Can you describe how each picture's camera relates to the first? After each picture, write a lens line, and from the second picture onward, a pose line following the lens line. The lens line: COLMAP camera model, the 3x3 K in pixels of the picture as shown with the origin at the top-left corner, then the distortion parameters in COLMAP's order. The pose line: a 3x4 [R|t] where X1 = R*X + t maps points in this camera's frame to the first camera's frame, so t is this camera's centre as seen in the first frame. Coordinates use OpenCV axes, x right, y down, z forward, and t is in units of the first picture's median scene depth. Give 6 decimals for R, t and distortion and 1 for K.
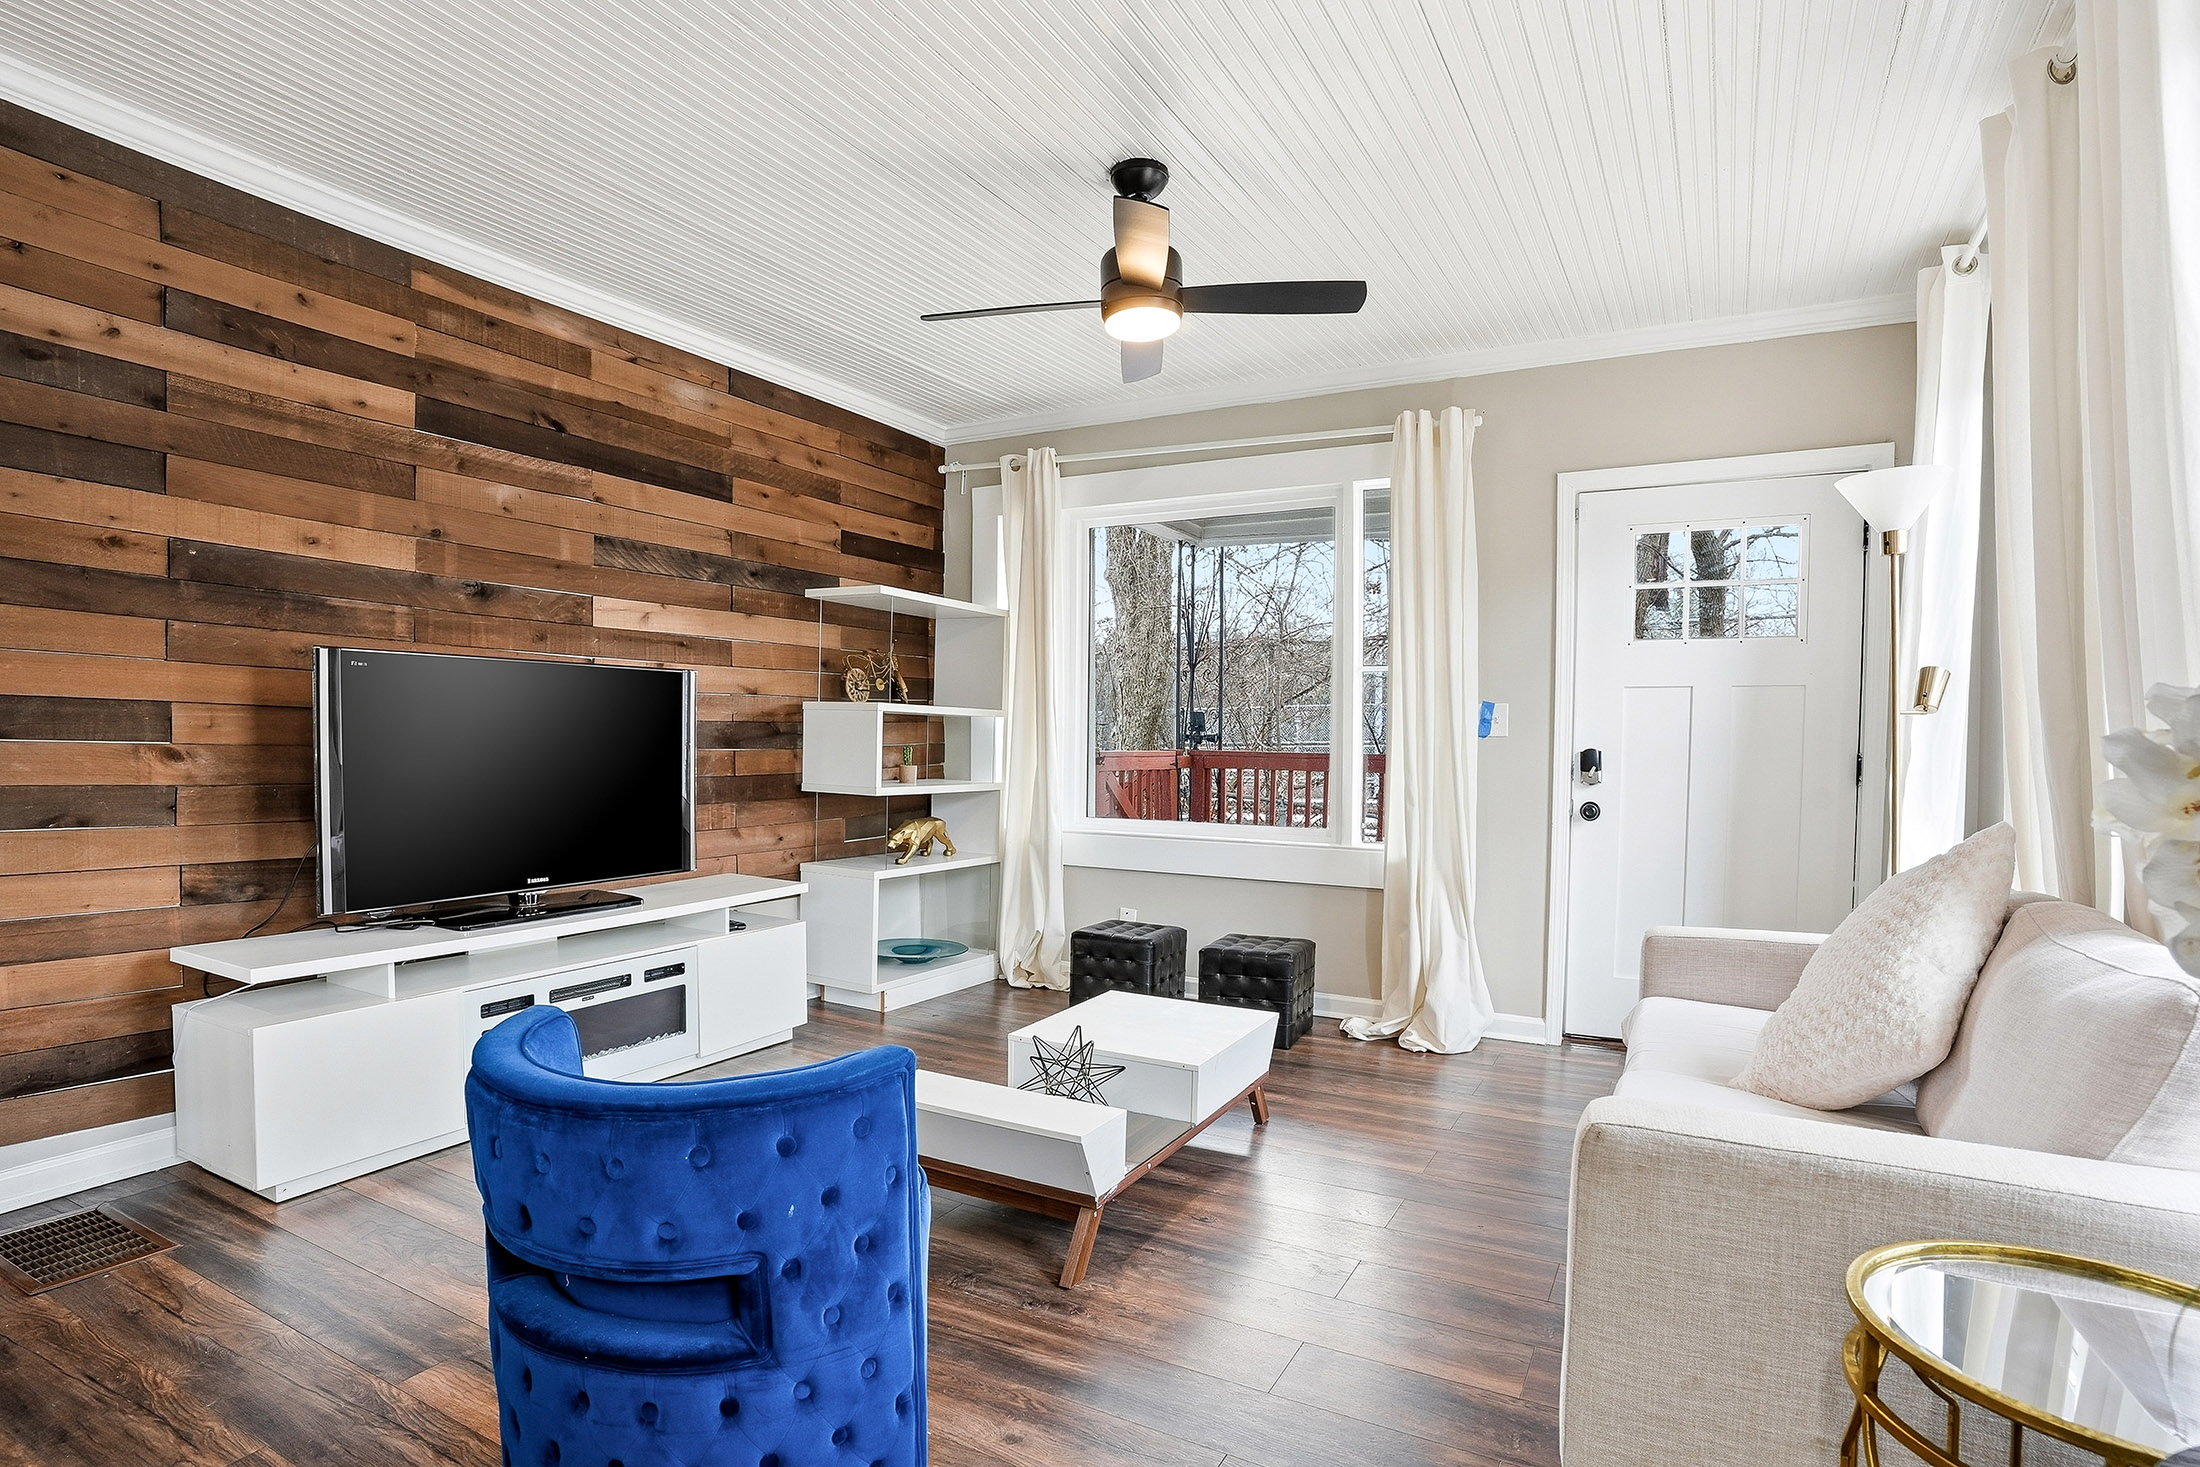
lens RADIAL K [[1101.2, 0, 1106.8], [0, 1101.2, 720.4], [0, 0, 1]] dist [-0.067740, 0.033714]
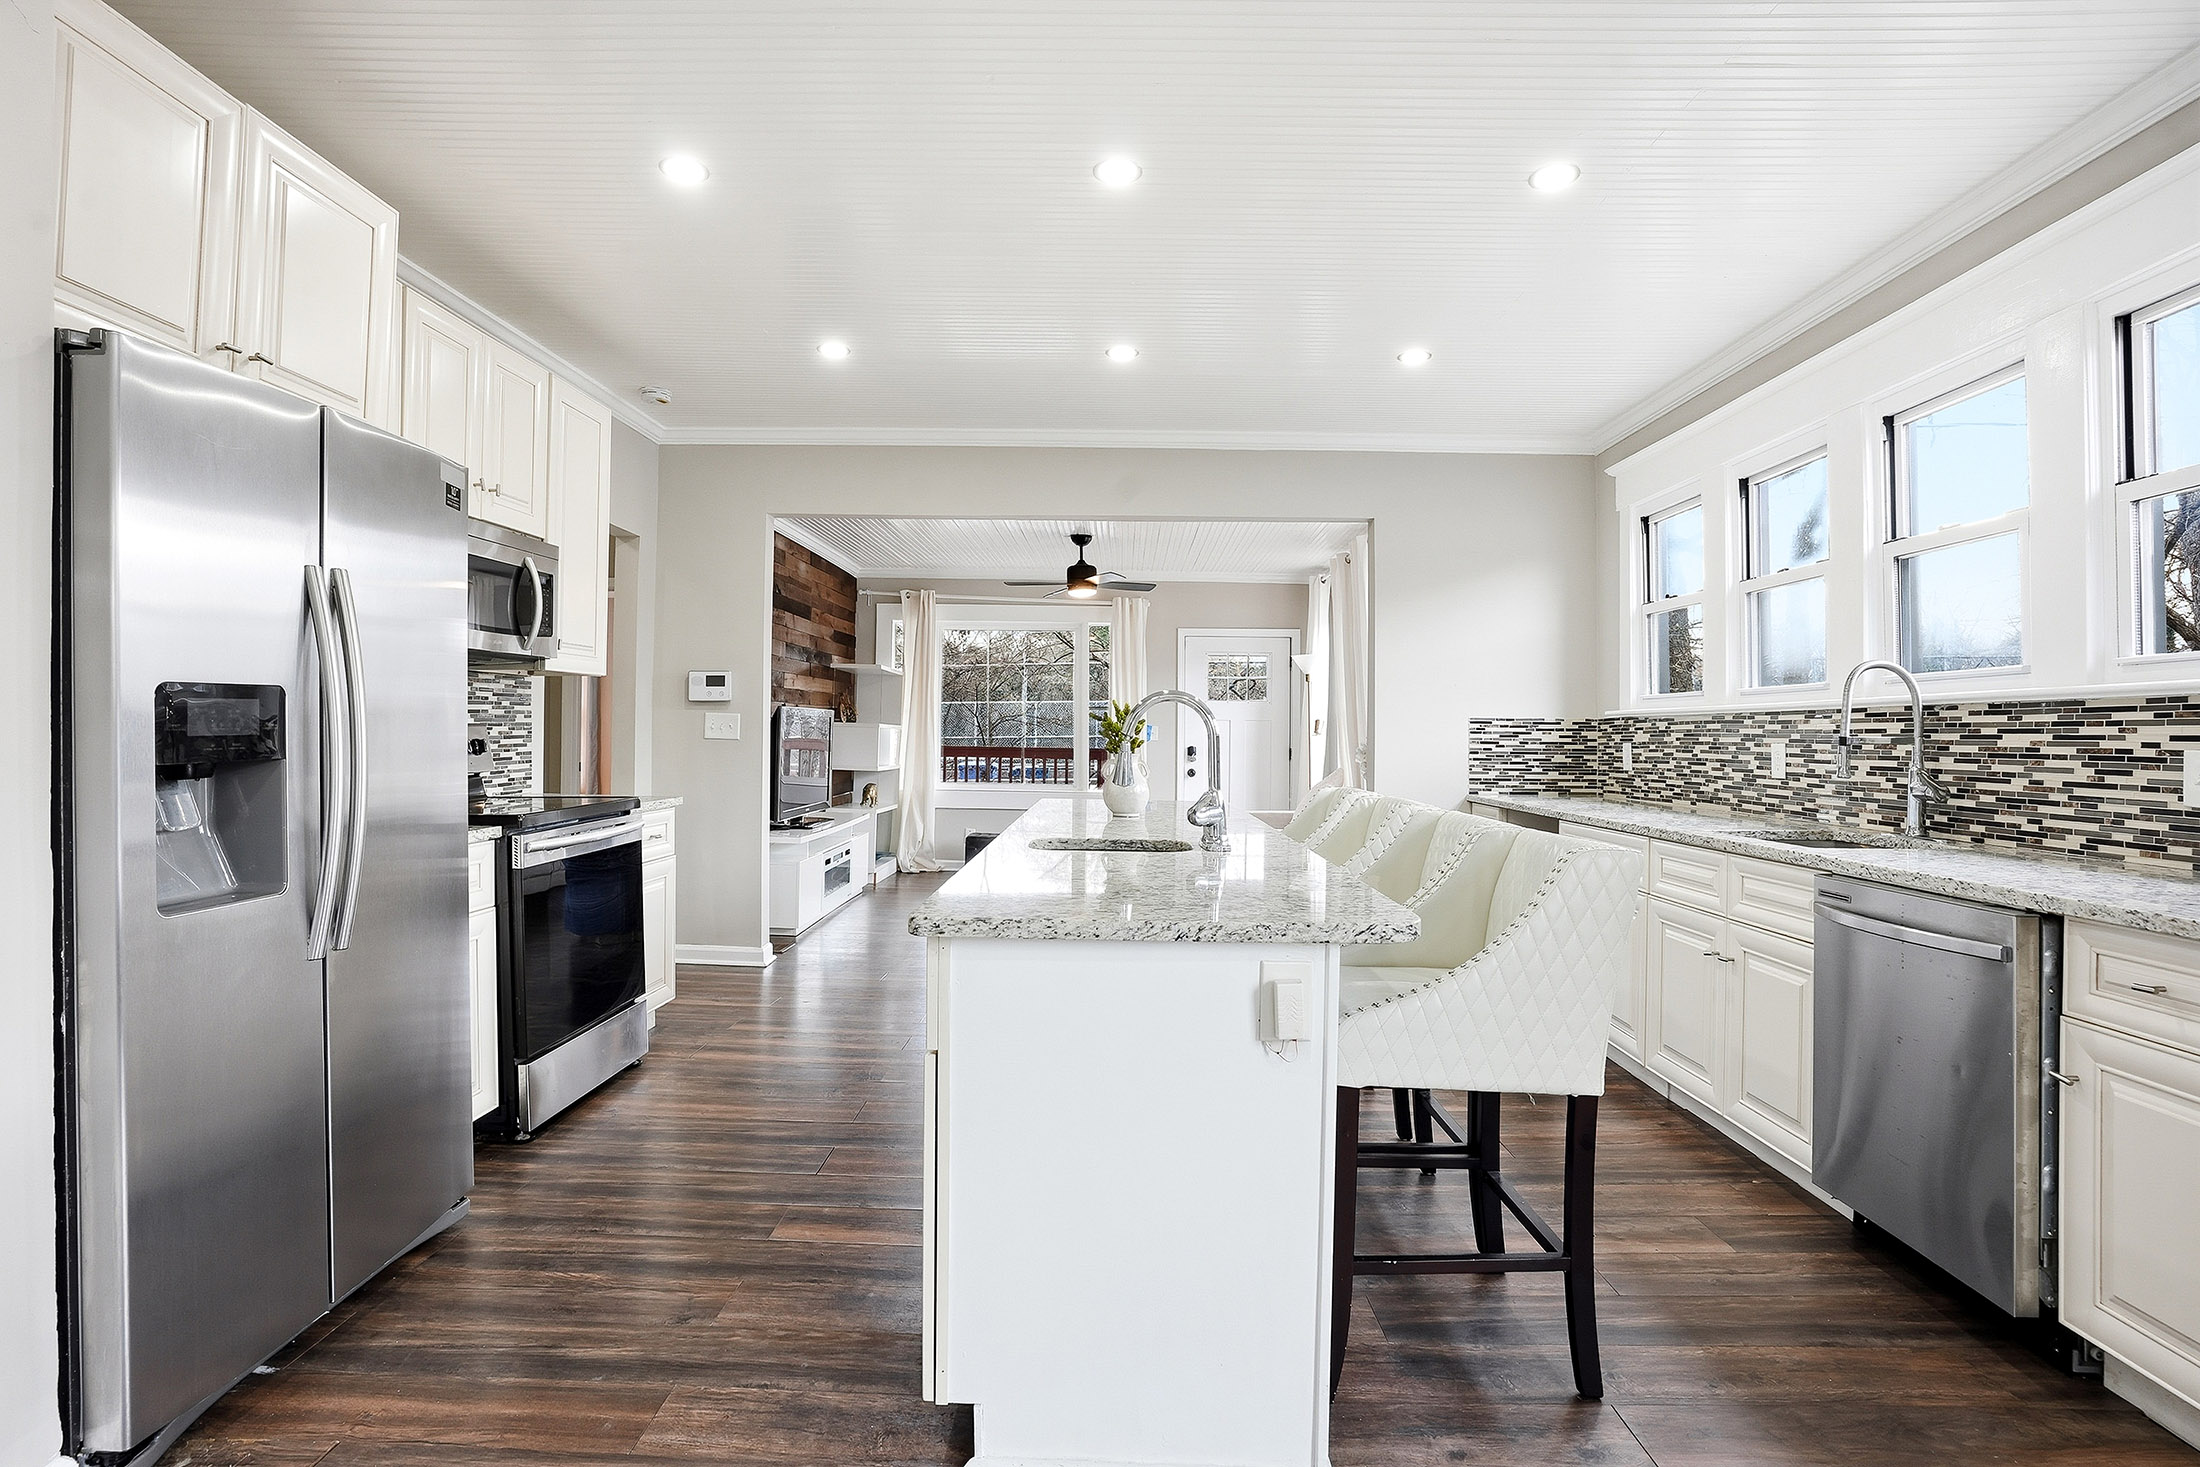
lens RADIAL K [[1101.2, 0, 1092.9], [0, 1101.2, 725.6], [0, 0, 1]] dist [-0.067740, 0.033714]
pose [[0.890880, 0.005224, 0.454209, -0.708634], [-0.004970, 0.999986, -0.001754, -0.010900], [-0.454212, -0.000695, 0.890893, -0.871116]]
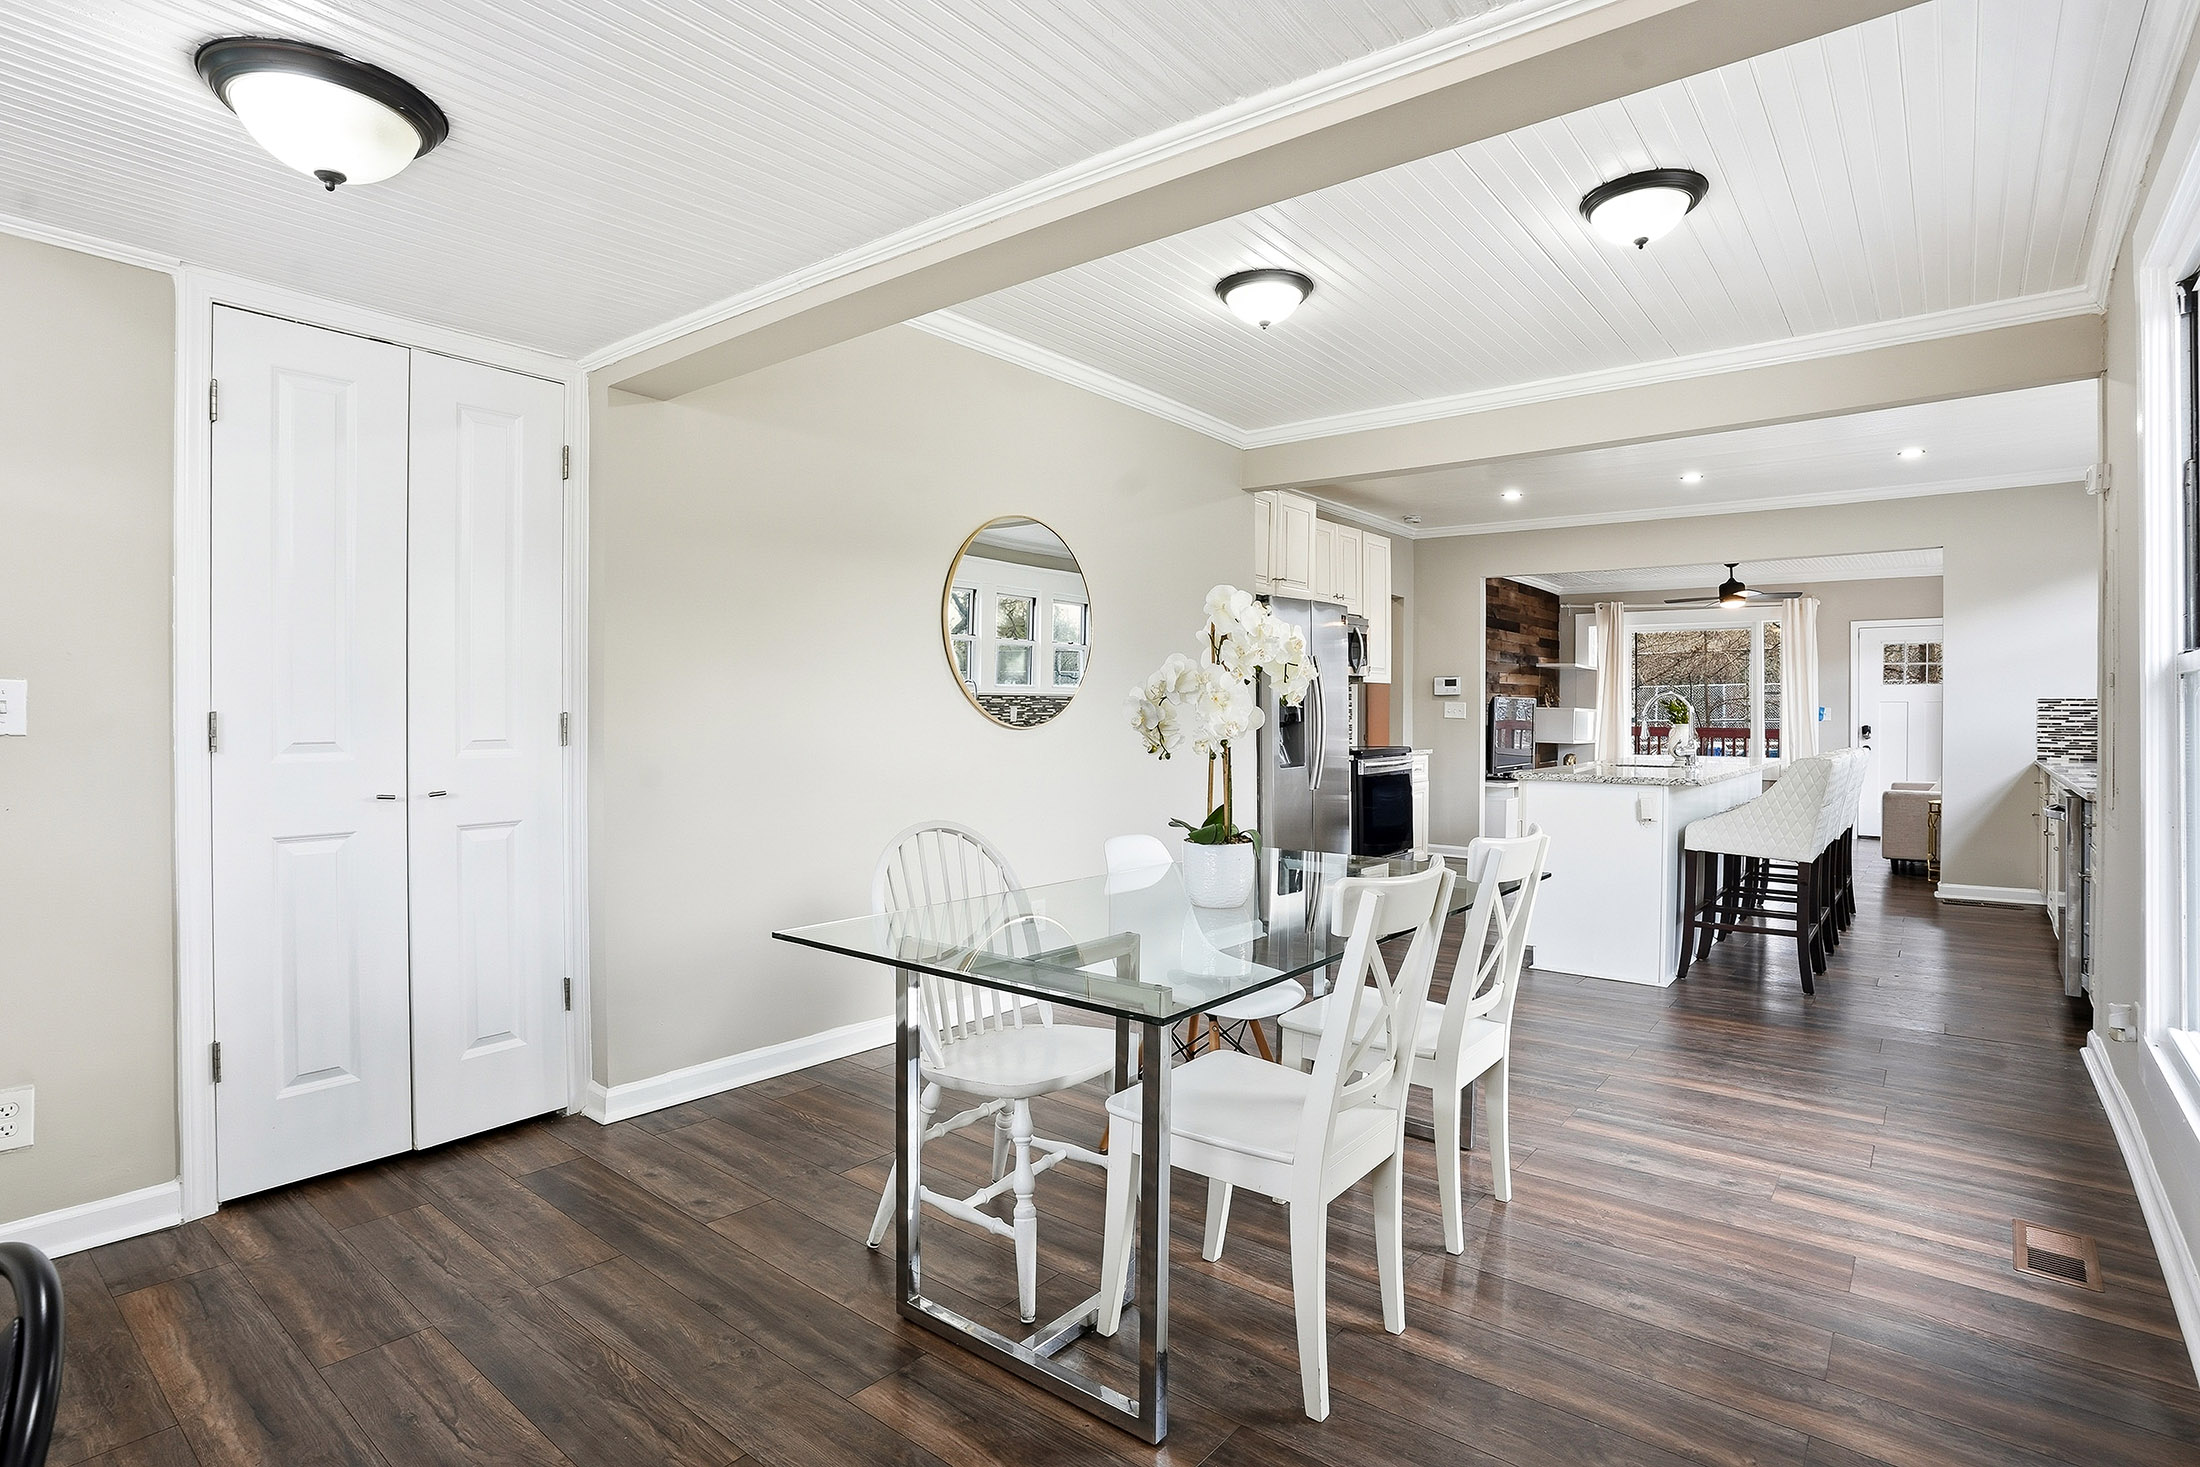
lens RADIAL K [[1101.2, 0, 1100.6], [0, 1101.2, 720.5], [0, 0, 1]] dist [-0.067740, 0.033714]
pose [[0.984572, -0.001642, -0.174970, -0.803956], [0.002917, 0.999971, 0.007032, -0.007871], [0.174953, -0.007434, 0.984549, -1.631027]]
